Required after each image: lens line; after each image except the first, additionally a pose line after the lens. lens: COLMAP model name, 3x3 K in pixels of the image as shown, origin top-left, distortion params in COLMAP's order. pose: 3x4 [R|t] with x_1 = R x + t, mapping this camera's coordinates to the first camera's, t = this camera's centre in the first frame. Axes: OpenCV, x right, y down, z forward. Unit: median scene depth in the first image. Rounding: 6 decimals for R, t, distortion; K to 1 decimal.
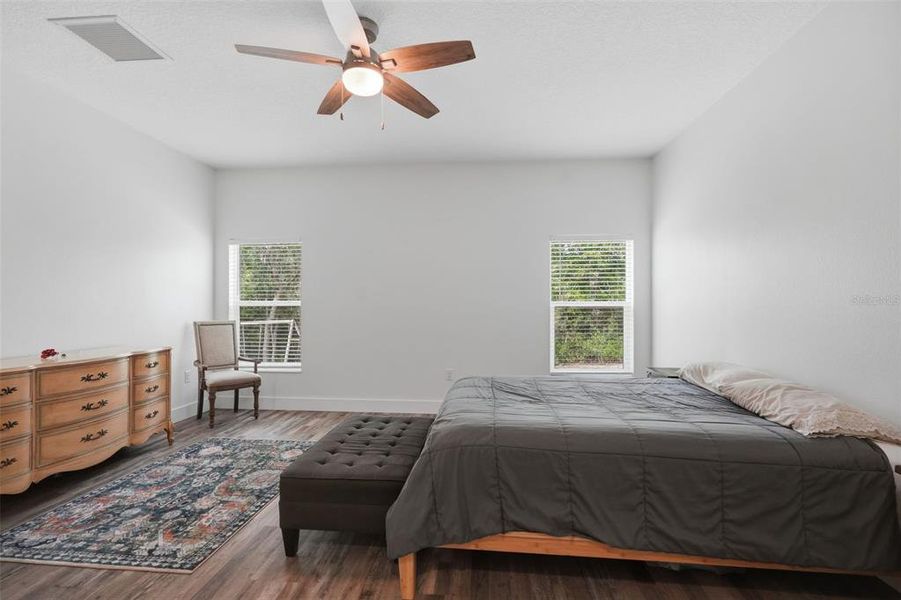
lens RADIAL K [[411.2, 0, 449.2], [0, 411.2, 303.5], [0, 0, 1]] dist [-0.001468, 0.001834]
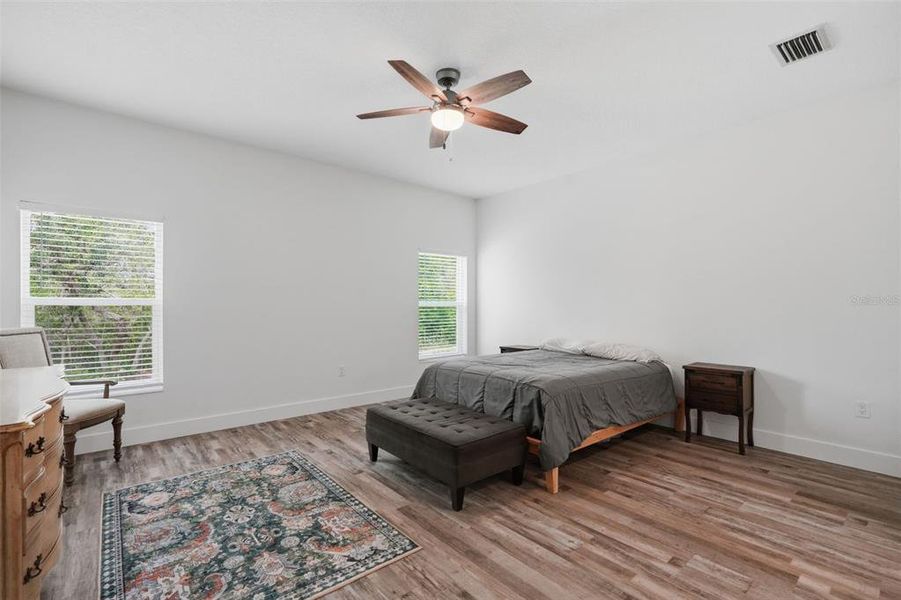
lens RADIAL K [[411.2, 0, 451.5], [0, 411.2, 302.1], [0, 0, 1]] dist [-0.001468, 0.001834]
pose [[0.701400, 0.003062, 0.712761, -0.895327], [-0.002391, 0.999995, -0.001943, 0.001316], [-0.712764, -0.000342, 0.701404, 0.115850]]
